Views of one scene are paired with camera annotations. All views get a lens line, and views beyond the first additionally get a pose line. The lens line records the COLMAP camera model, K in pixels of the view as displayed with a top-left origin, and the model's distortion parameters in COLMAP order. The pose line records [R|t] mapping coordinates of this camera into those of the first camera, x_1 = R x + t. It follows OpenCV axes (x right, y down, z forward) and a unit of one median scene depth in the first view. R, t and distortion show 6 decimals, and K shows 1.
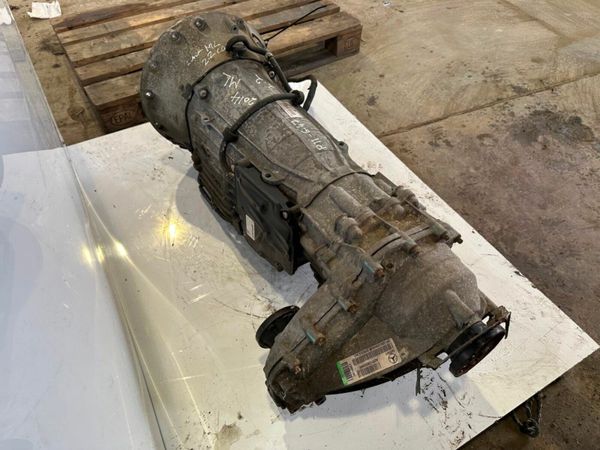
lens RADIAL K [[425.7, 0, 300.7], [0, 425.7, 232.1], [0, 0, 1]] dist [0.068937, -0.096298]
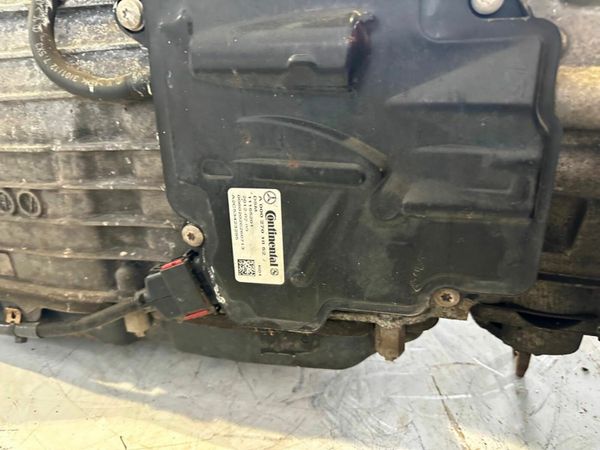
lens RADIAL K [[435.5, 0, 300.0], [0, 435.5, 225.0], [0, 0, 1]] dist [0.049036, -0.098574]
pose [[0.774533, -0.281480, 0.566452, -0.235610], [0.488098, 0.835559, -0.252194, 0.059638], [-0.402316, 0.471817, 0.784558, 0.736196]]
